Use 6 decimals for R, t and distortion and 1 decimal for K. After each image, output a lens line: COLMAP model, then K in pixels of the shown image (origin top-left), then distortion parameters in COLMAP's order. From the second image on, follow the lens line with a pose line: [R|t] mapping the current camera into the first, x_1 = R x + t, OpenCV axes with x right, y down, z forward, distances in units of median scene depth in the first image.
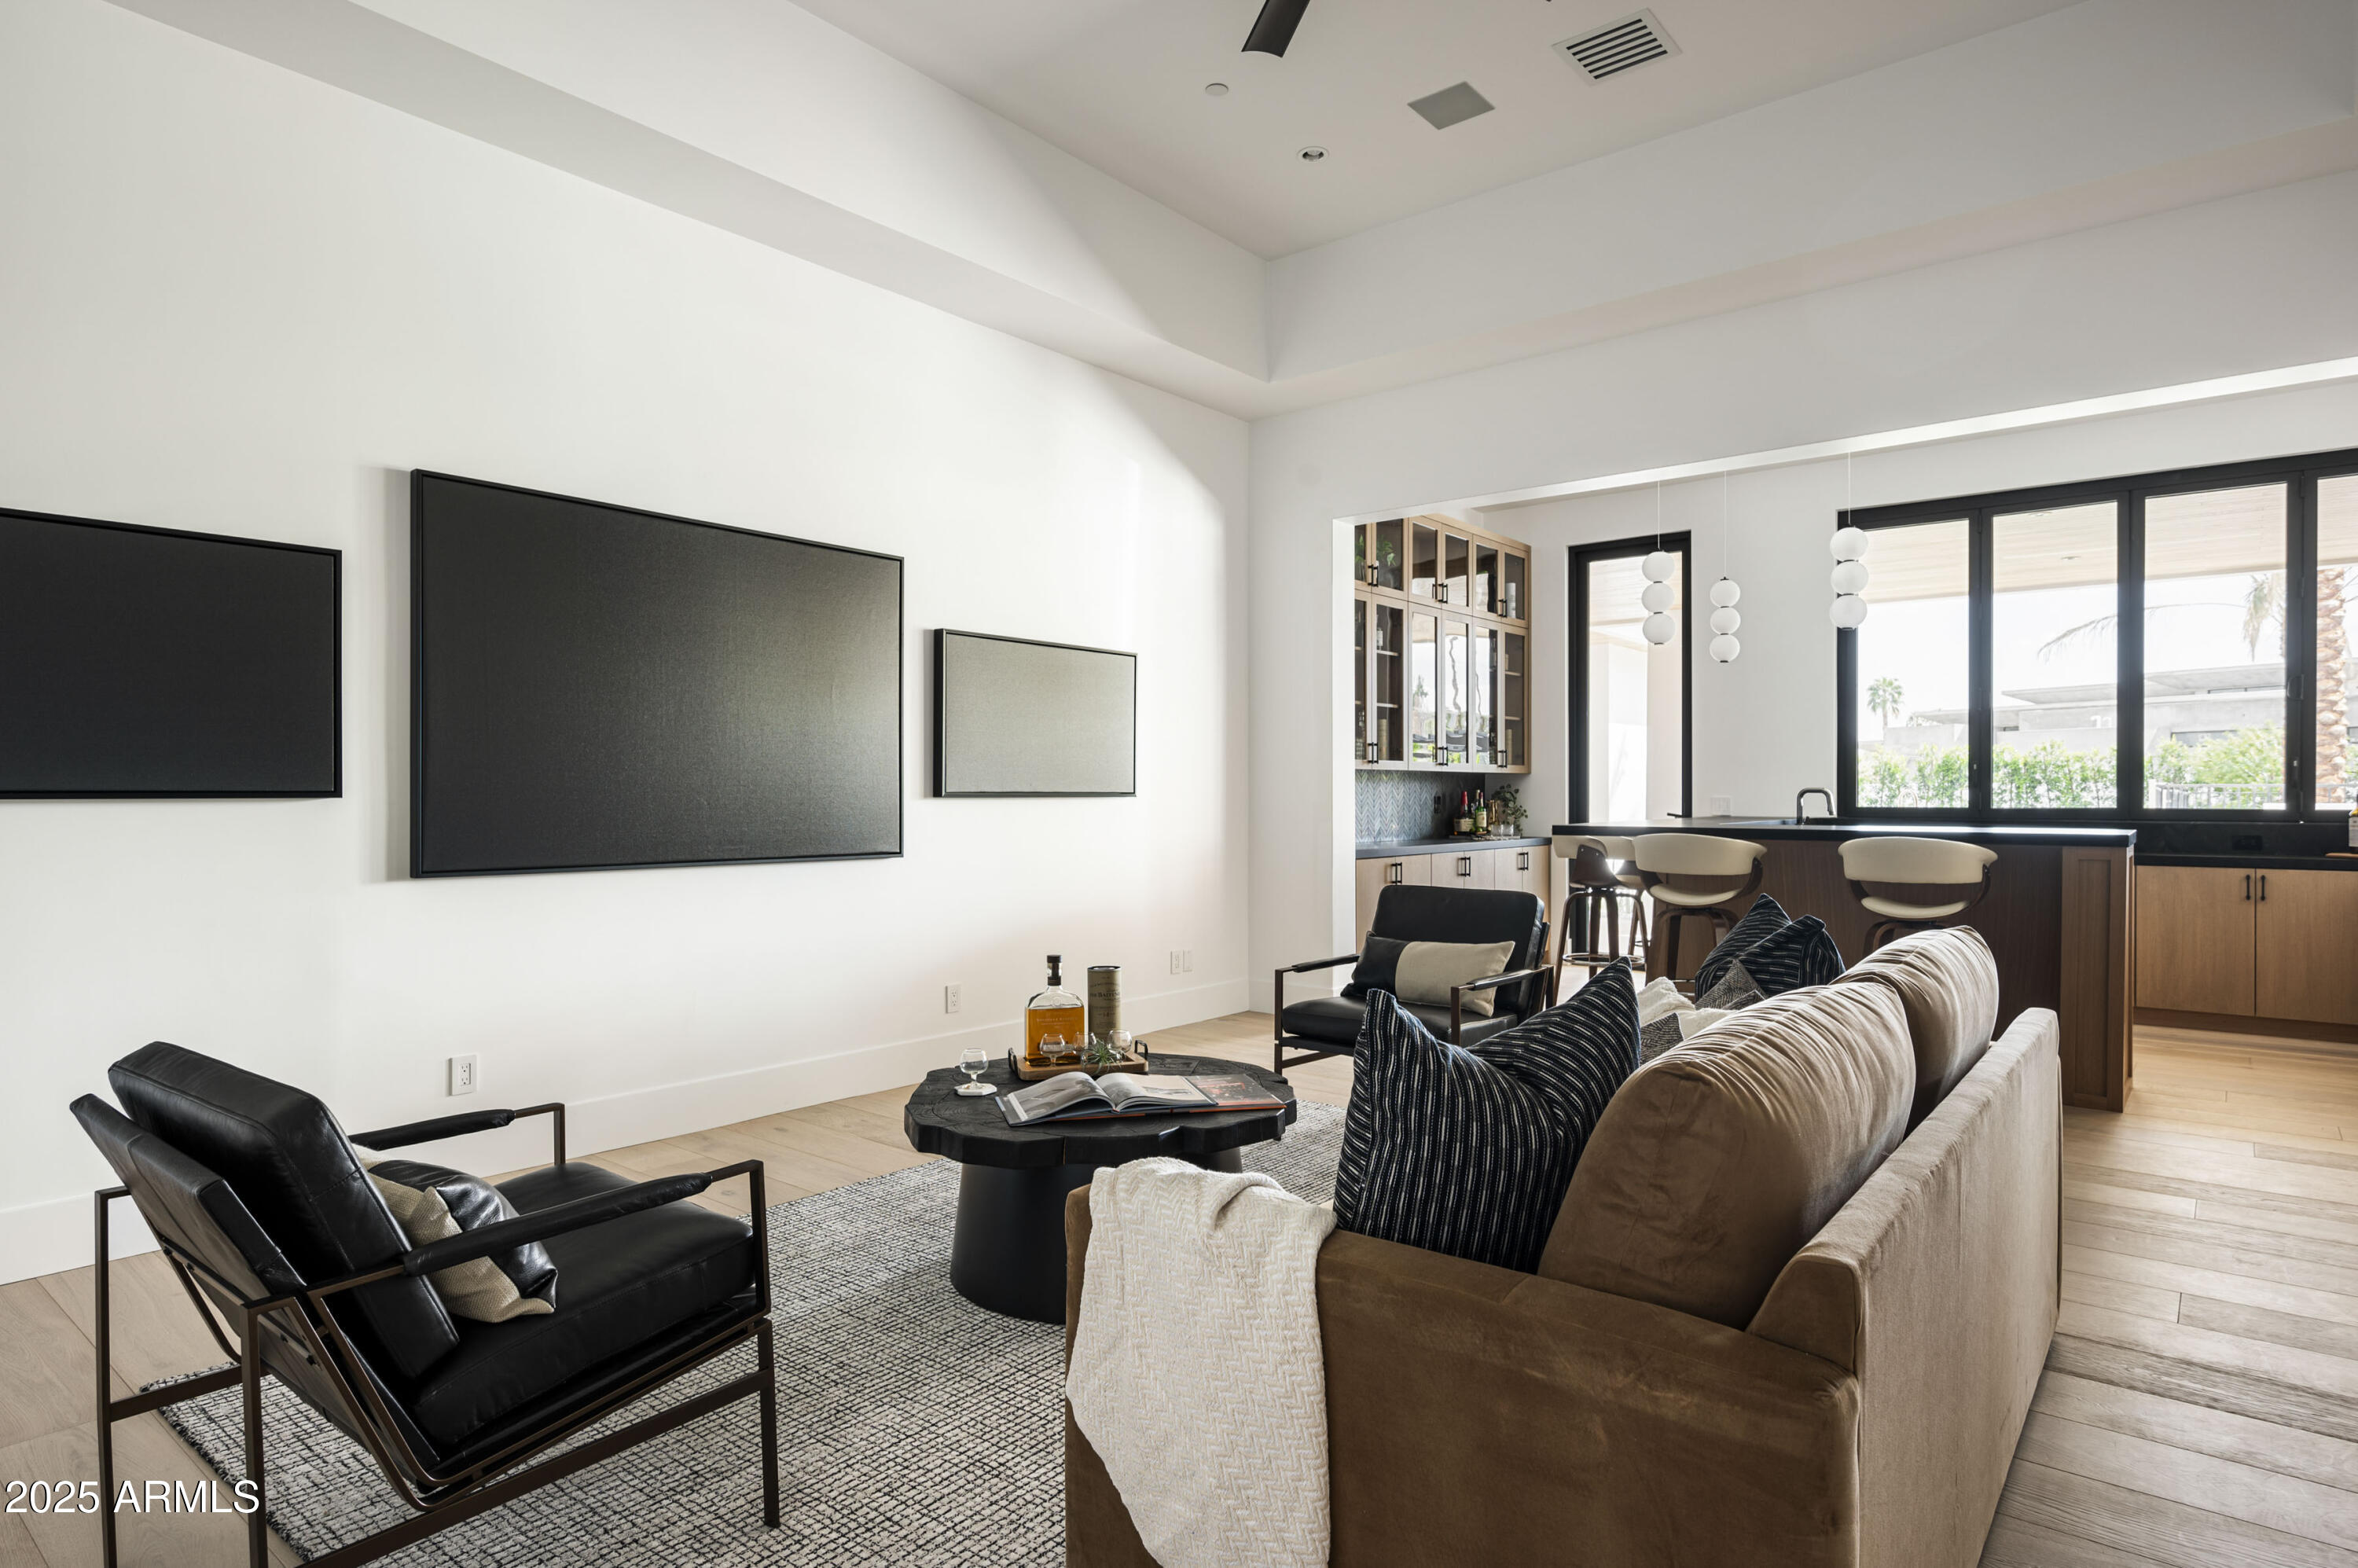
lens RADIAL K [[1296.6, 0, 1179.0], [0, 1296.6, 784.0], [0, 0, 1]] dist [-0.003791, -0.001744]
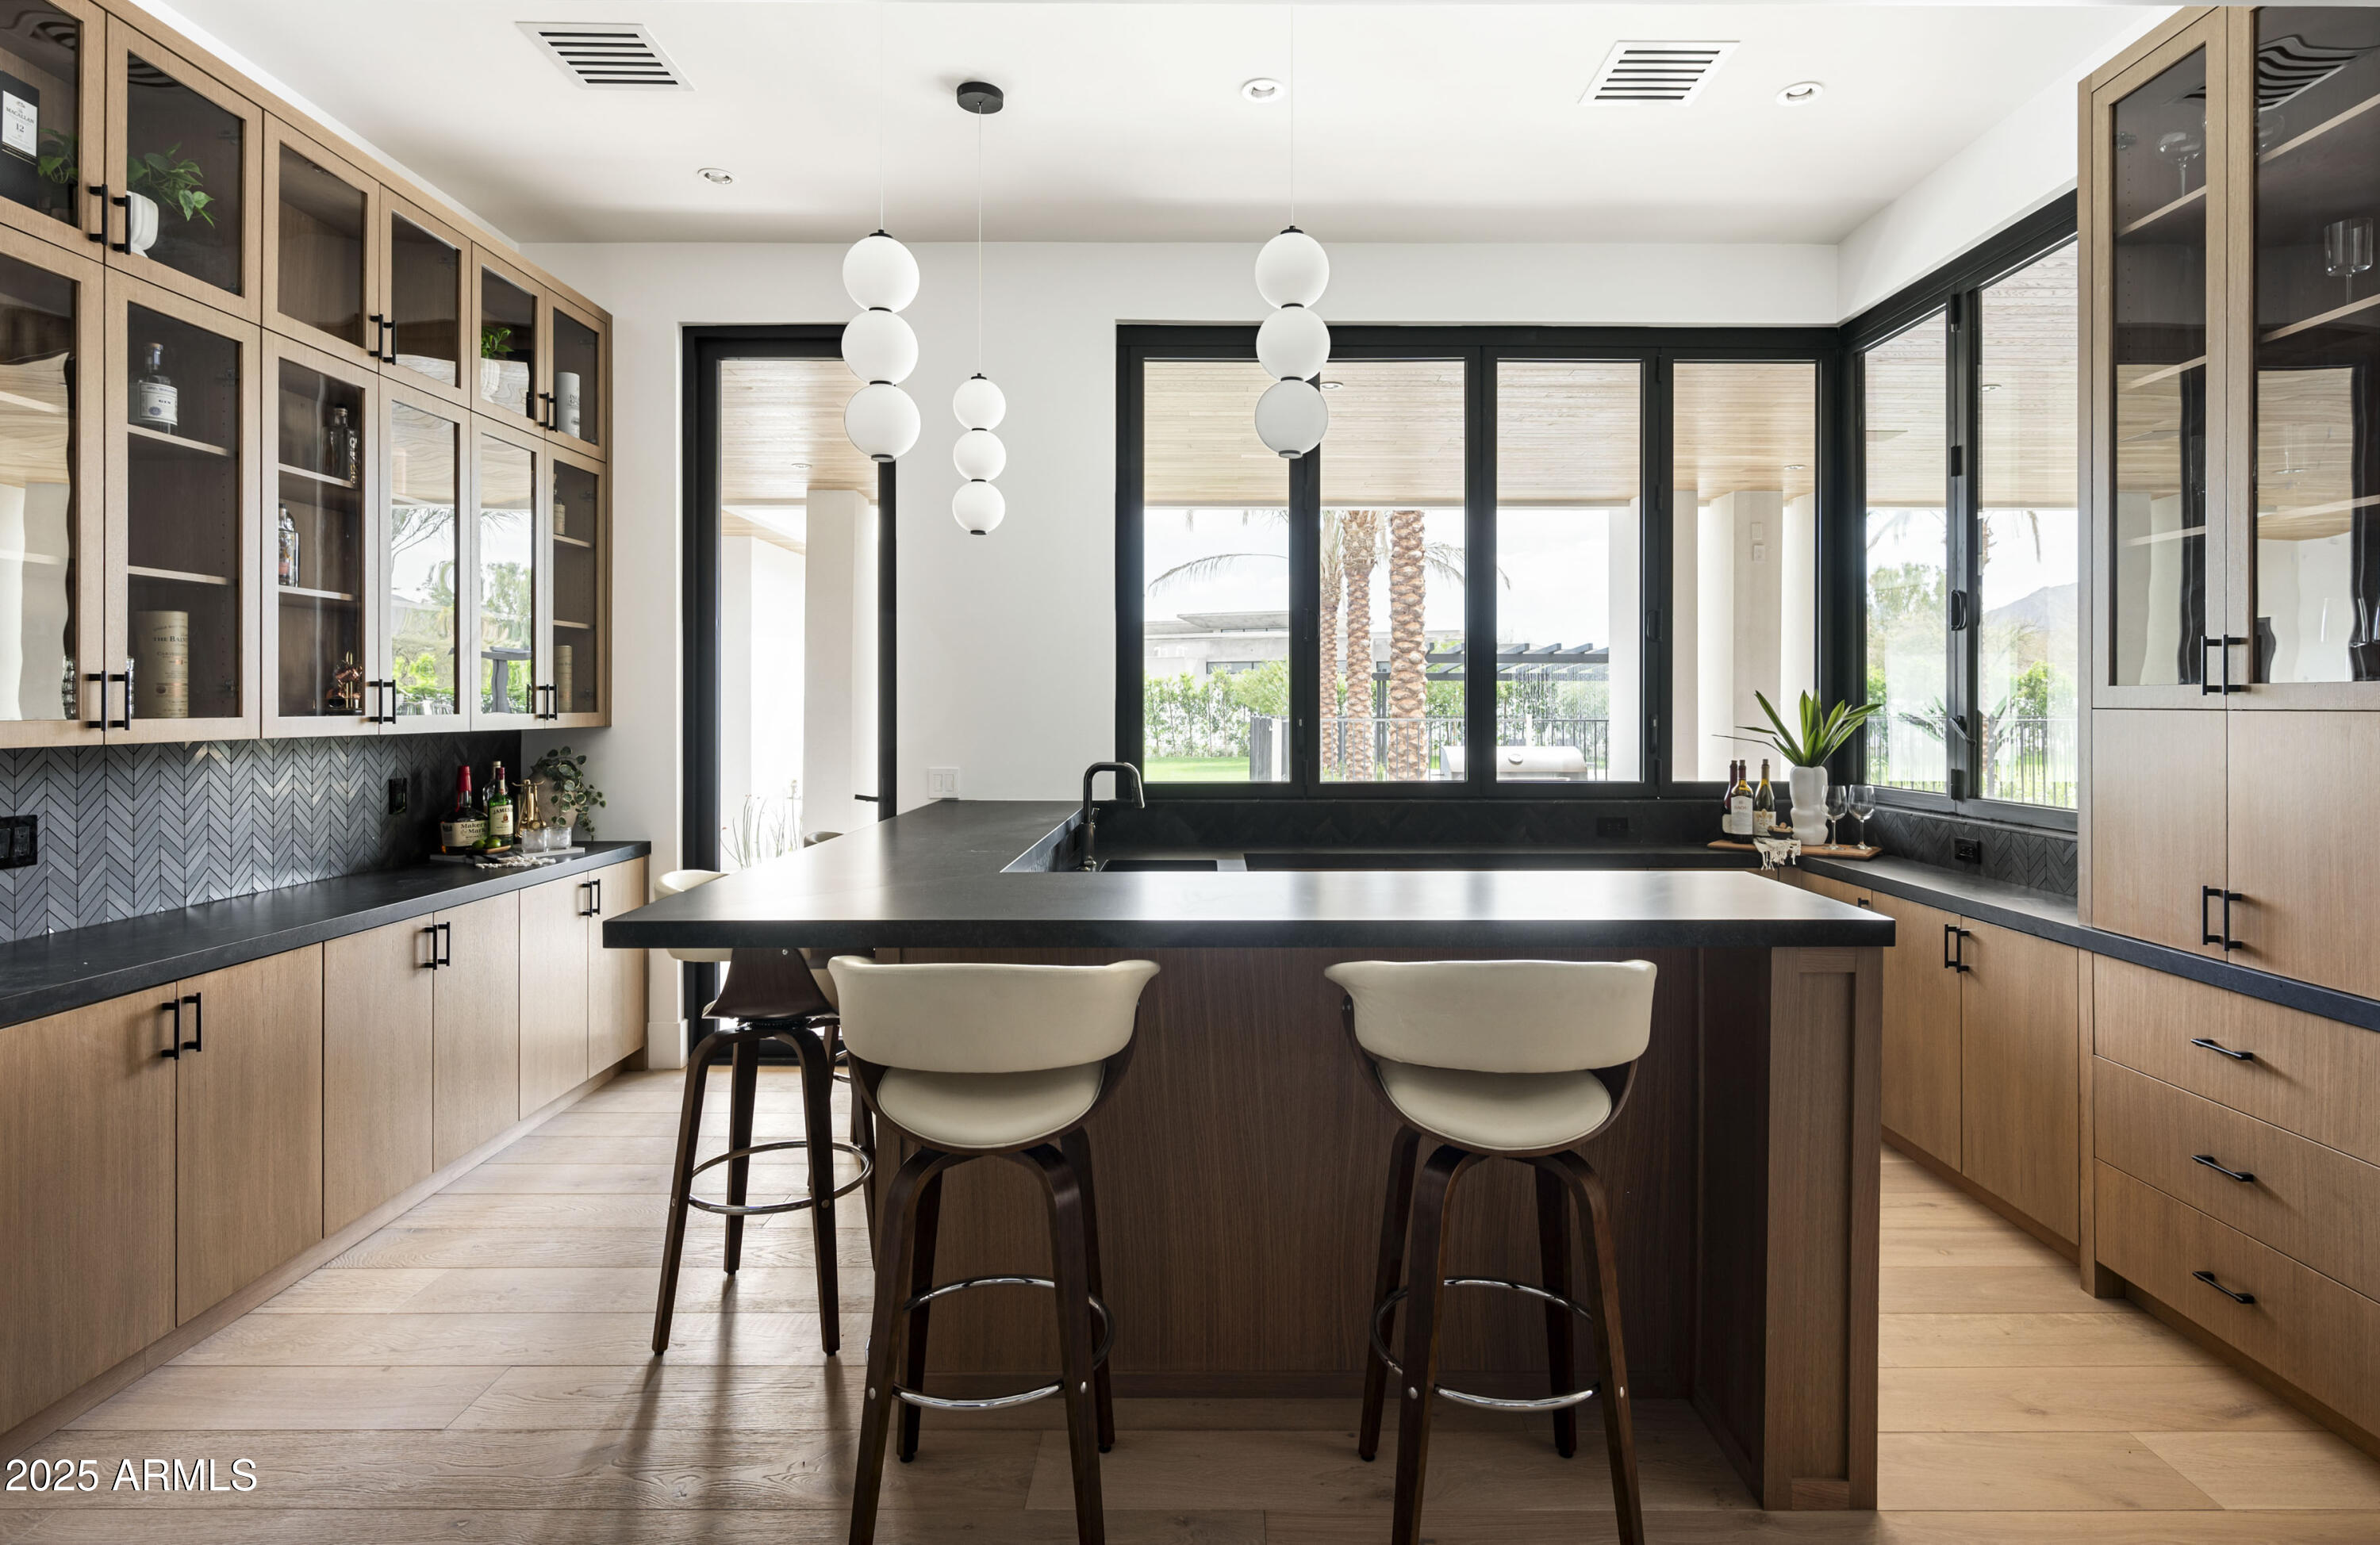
lens RADIAL K [[1165.6, 0, 1200.4], [0, 1165.6, 707.6], [0, 0, 1]] dist [-0.003283, -0.000337]
pose [[0.772065, -0.002234, 0.635540, 0.153866], [-0.005000, 0.999942, 0.009589, -0.022777], [-0.635524, -0.010581, 0.772009, 0.469891]]
